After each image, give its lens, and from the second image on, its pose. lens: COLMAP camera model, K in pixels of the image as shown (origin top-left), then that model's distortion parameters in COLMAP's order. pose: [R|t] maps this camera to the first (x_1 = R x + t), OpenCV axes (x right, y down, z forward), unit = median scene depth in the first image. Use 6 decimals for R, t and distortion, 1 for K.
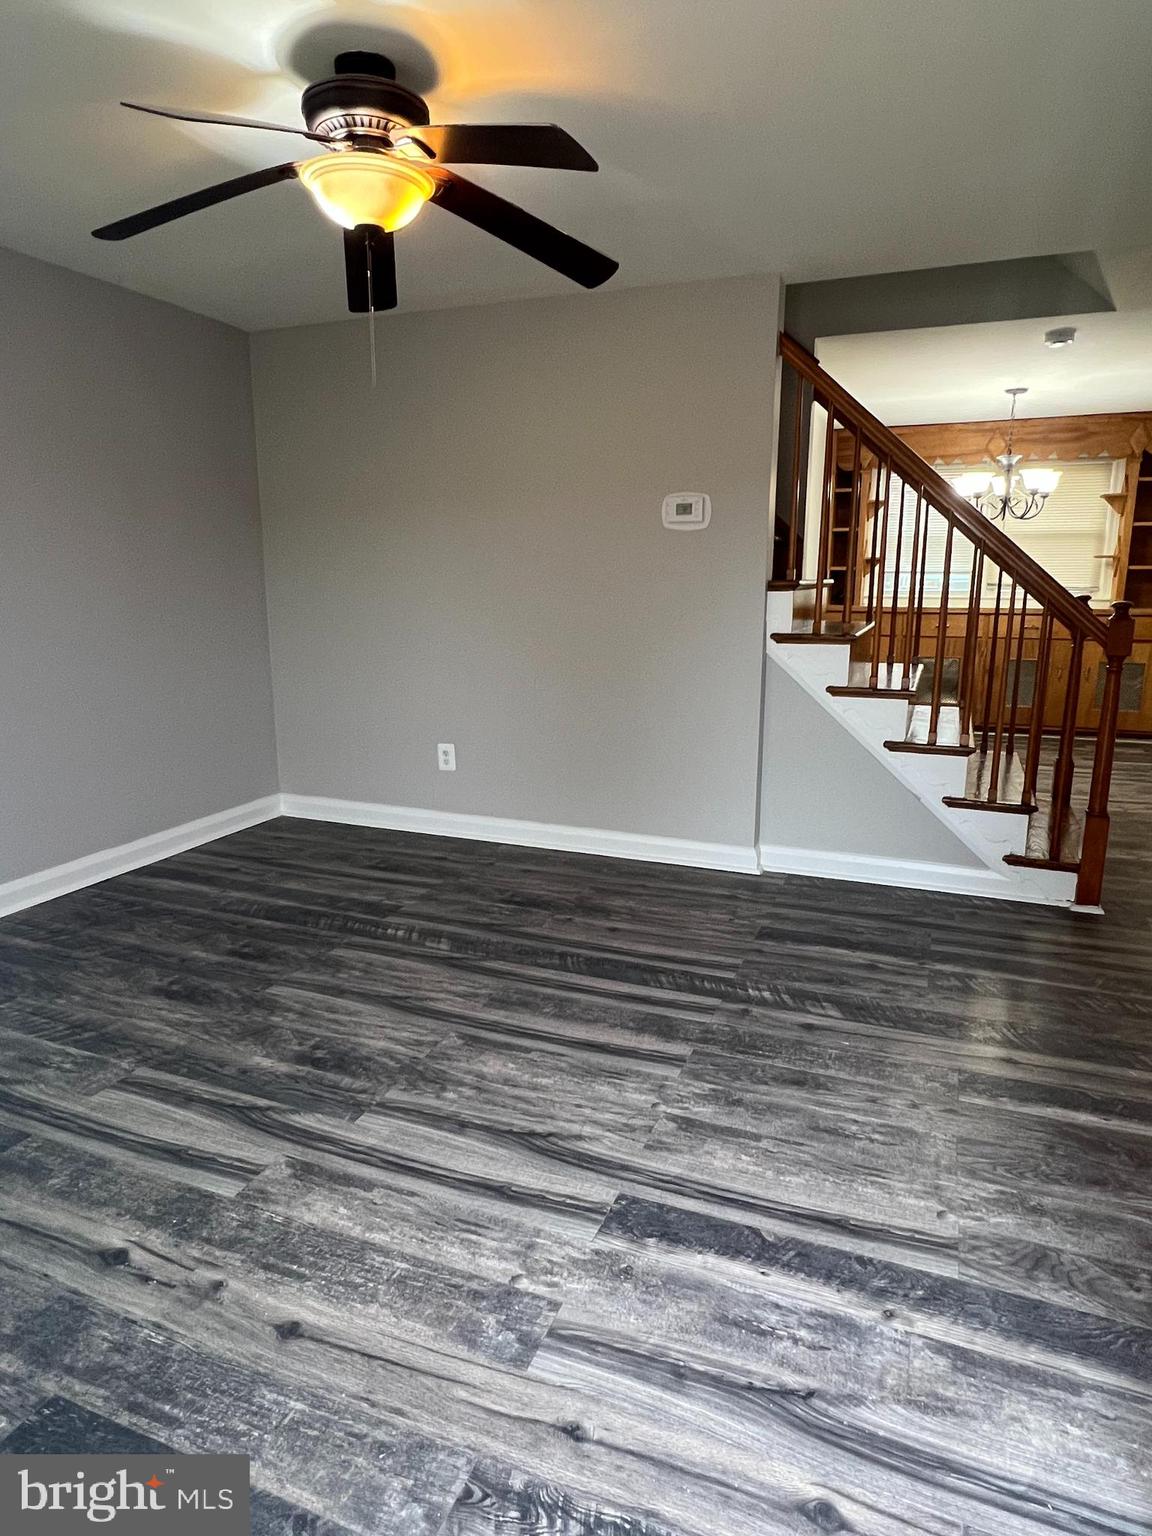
lens RADIAL K [[919.5, 0, 572.4], [0, 919.5, 765.3], [0, 0, 1]] dist [-0.003866, 0.000664]
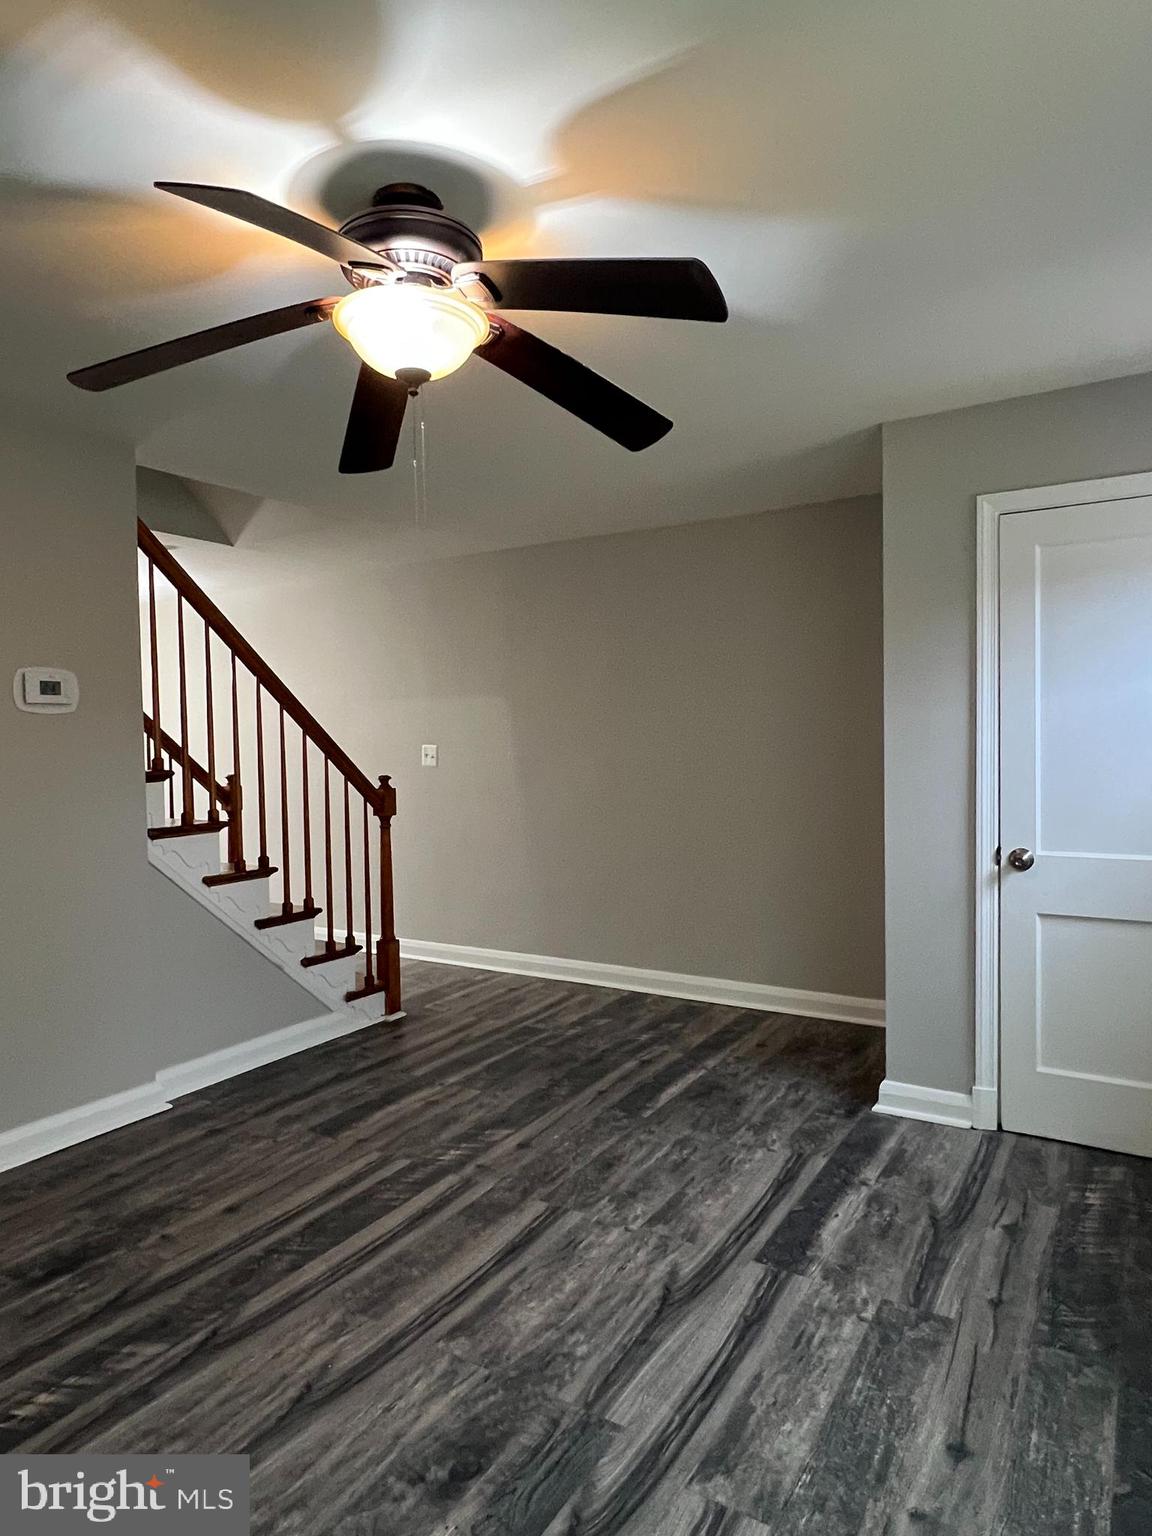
lens RADIAL K [[919.5, 0, 572.4], [0, 919.5, 765.3], [0, 0, 1]] dist [-0.003866, 0.000664]
pose [[0.187206, -0.032708, 0.981776, -0.926411], [0.221866, 0.975028, -0.009822, -0.167518], [-0.956938, 0.219661, 0.189788, 0.686180]]
